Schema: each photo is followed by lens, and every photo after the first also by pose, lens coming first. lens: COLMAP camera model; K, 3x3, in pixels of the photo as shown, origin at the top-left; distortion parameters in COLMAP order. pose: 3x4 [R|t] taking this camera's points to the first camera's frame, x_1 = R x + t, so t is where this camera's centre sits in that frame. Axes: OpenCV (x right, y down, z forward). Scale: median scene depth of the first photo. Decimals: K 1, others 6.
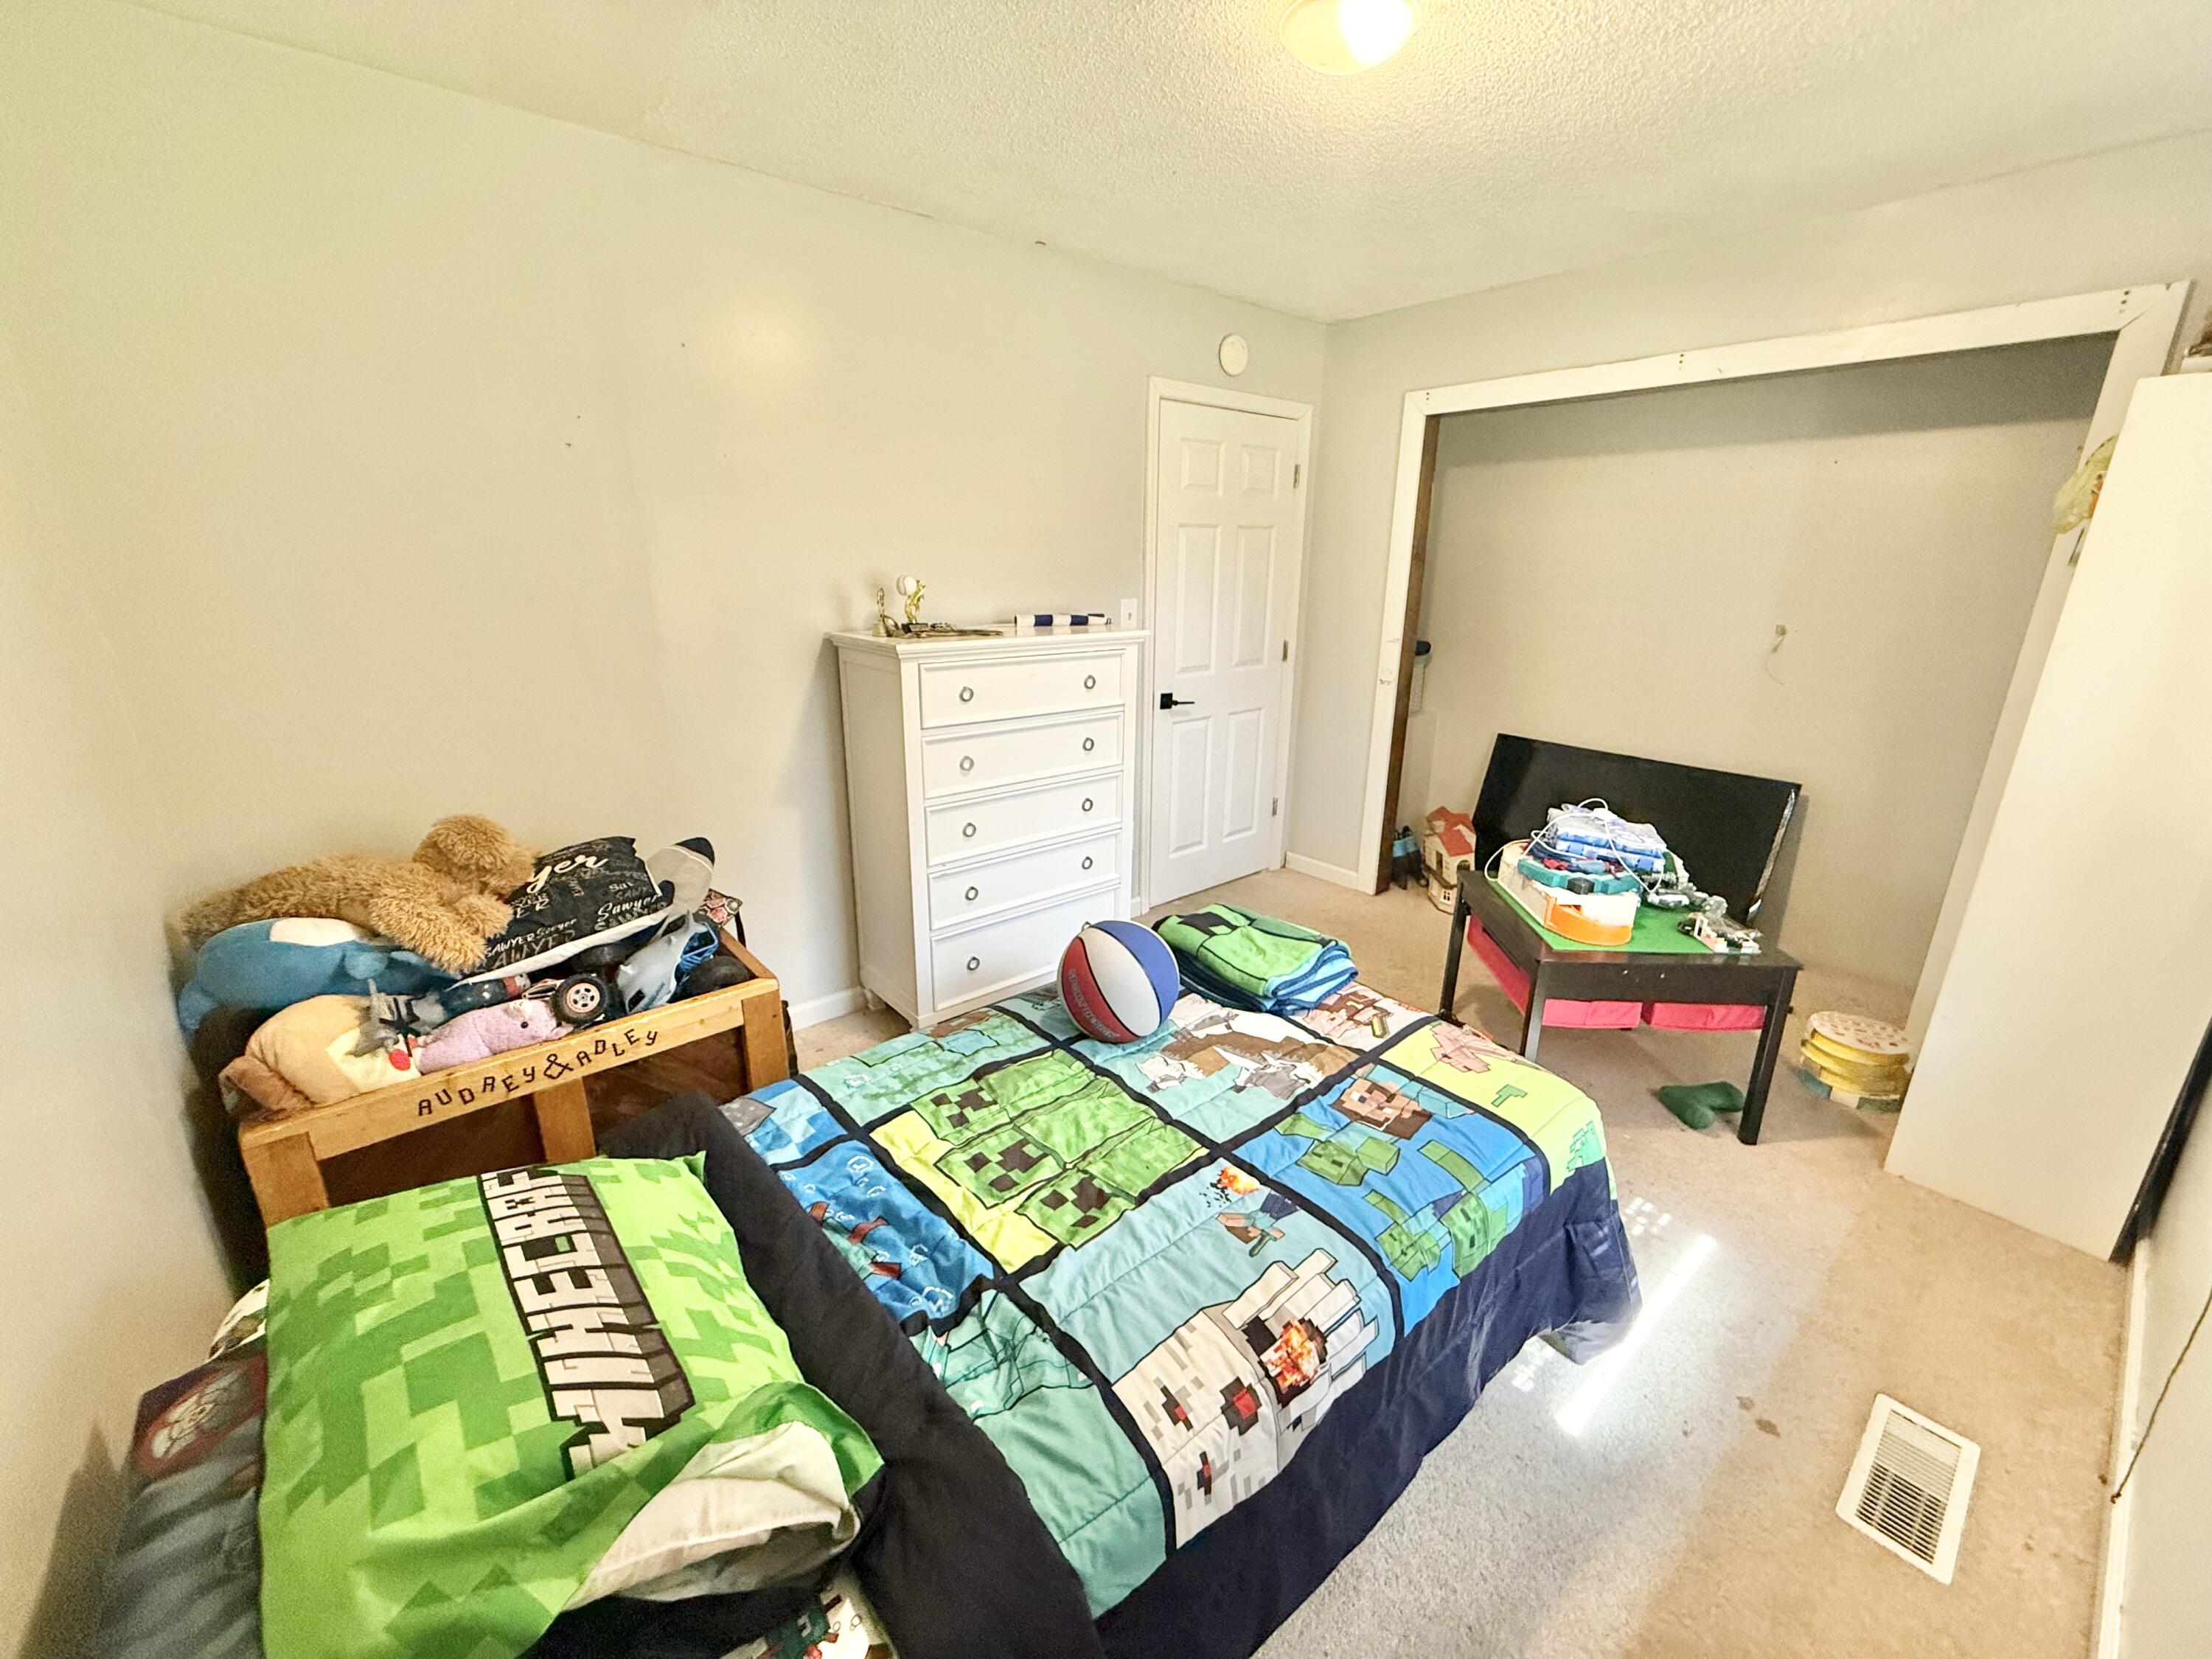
lens RADIAL K [[885.4, 0, 1100.8], [0, 885.4, 834.2], [0, 0, 1]] dist [-0.000224, 0.000166]
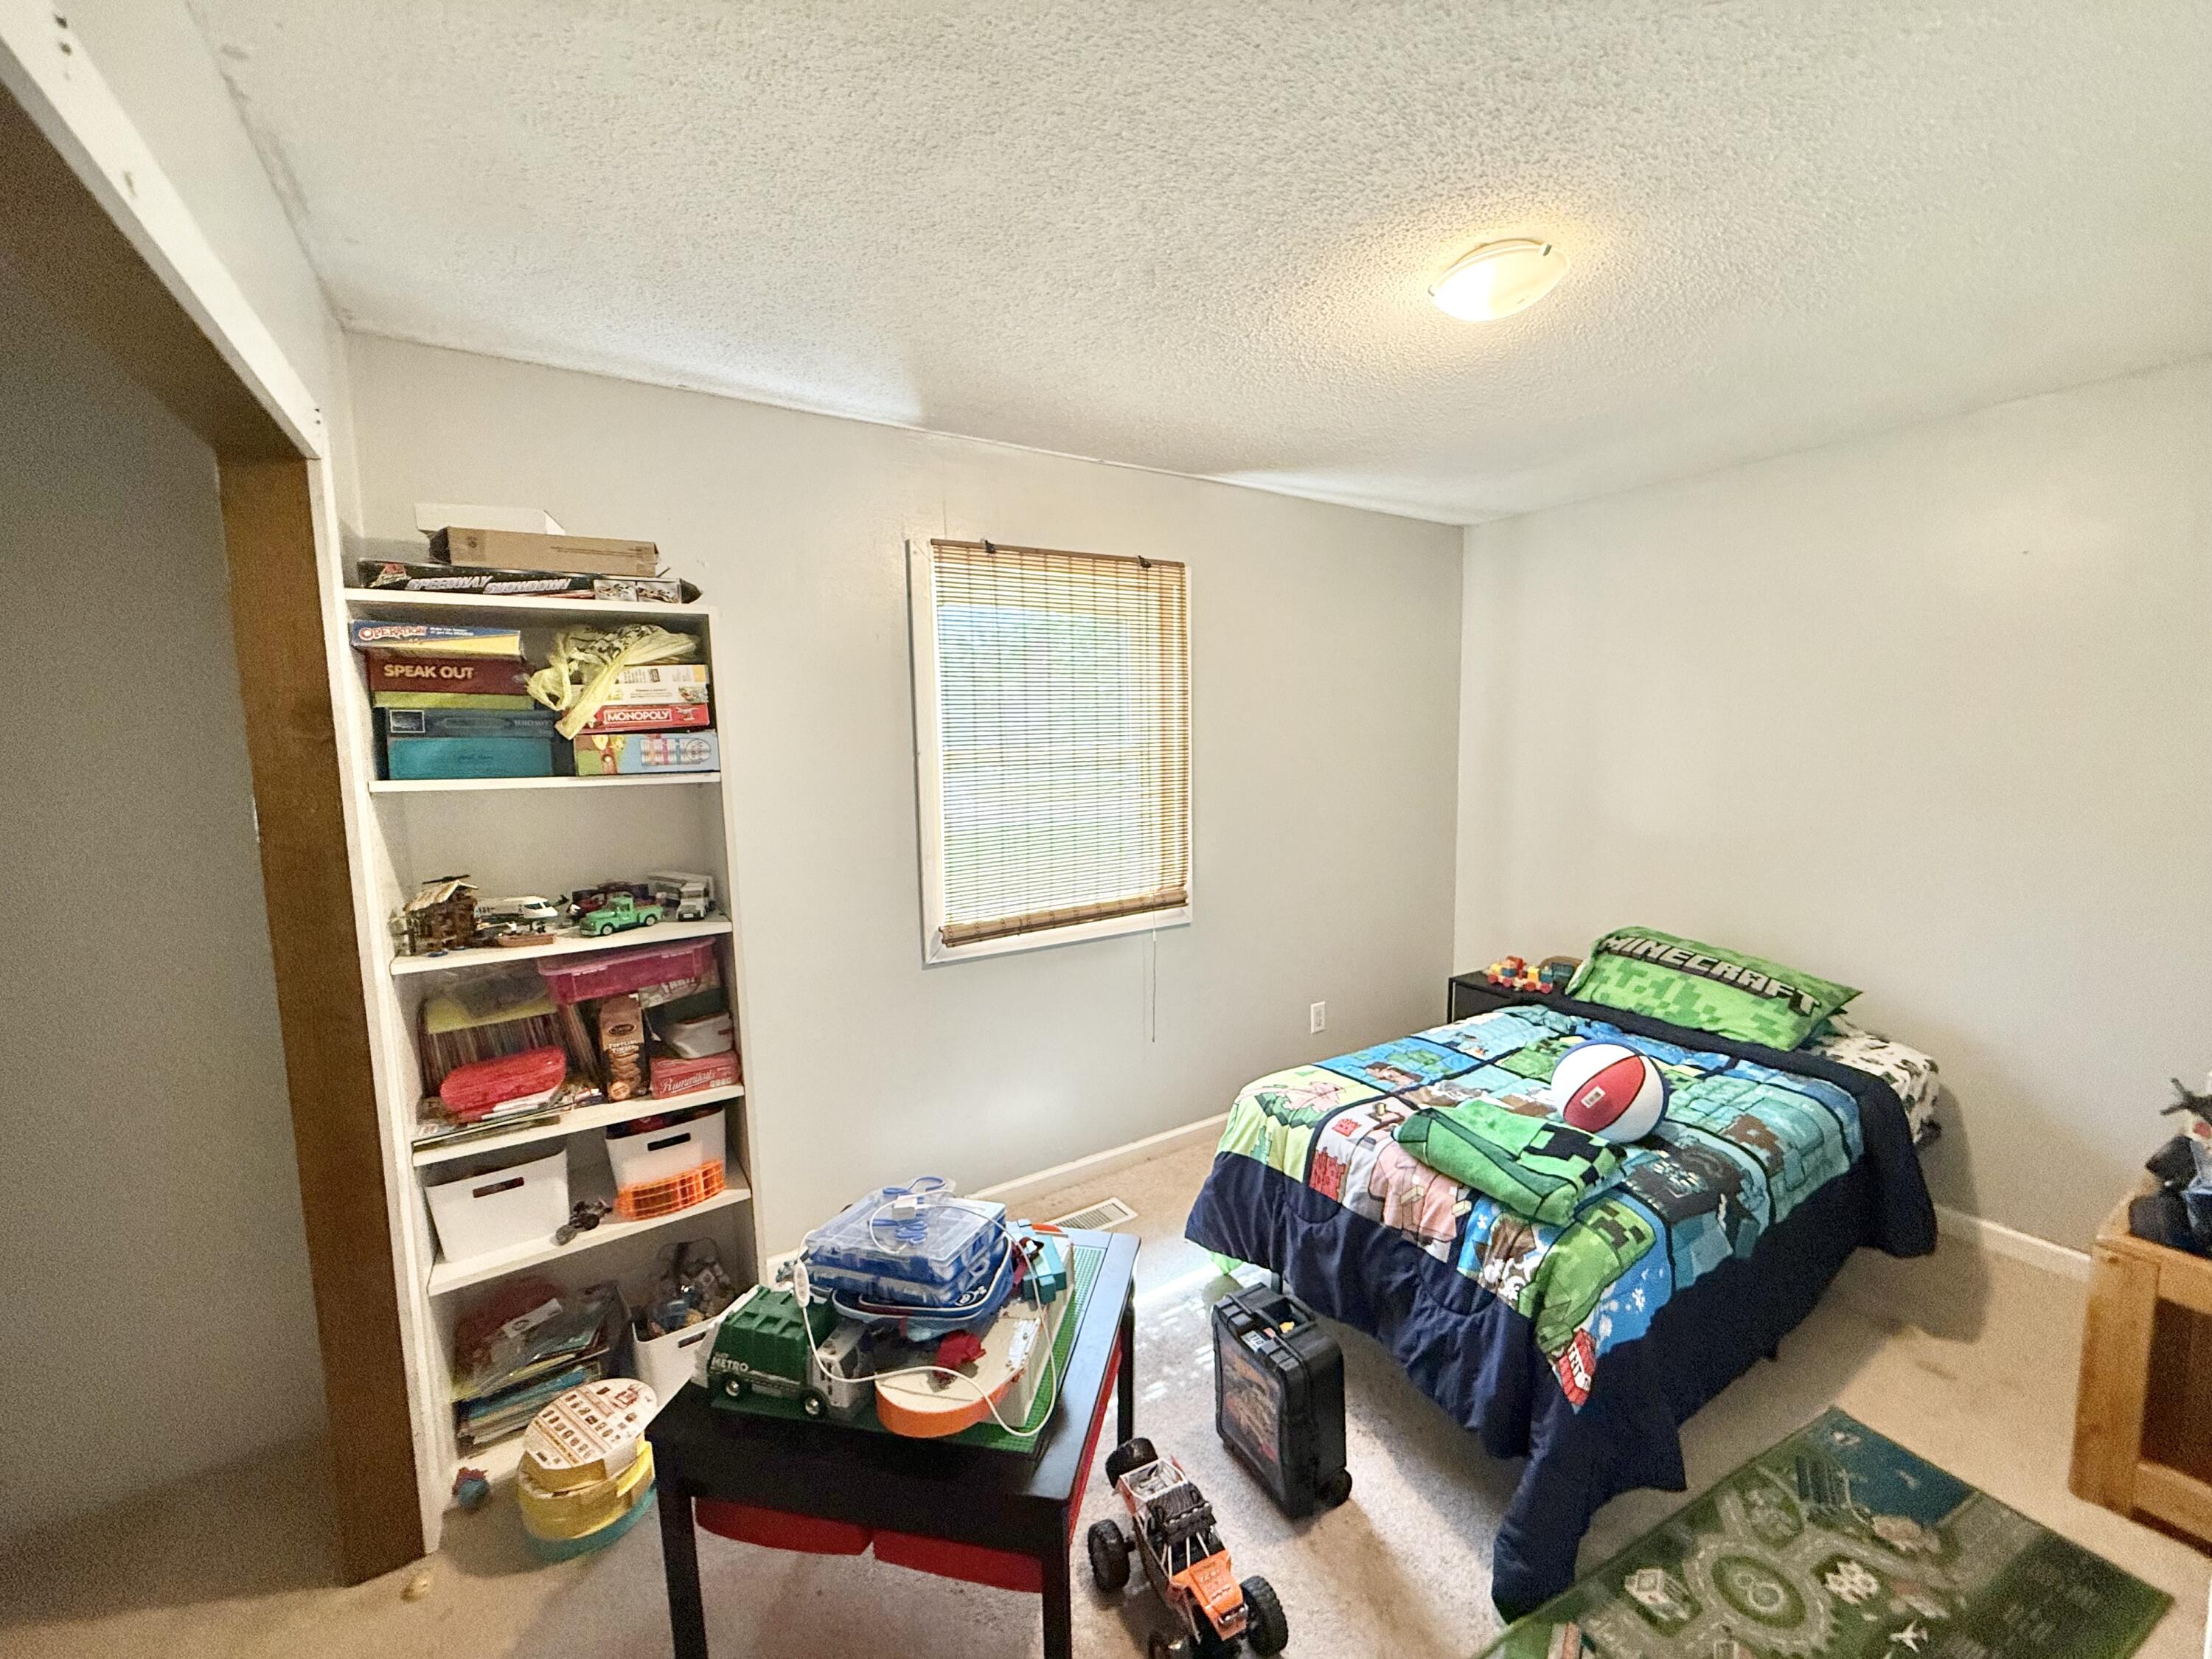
lens RADIAL K [[885.4, 0, 1107.6], [0, 885.4, 833.3], [0, 0, 1]] dist [-0.000224, 0.000166]
pose [[-0.990799, -0.006168, 0.135200, 0.636203], [0.046779, 0.921783, 0.384874, -0.767539], [-0.126999, 0.387657, -0.913013, 2.462851]]
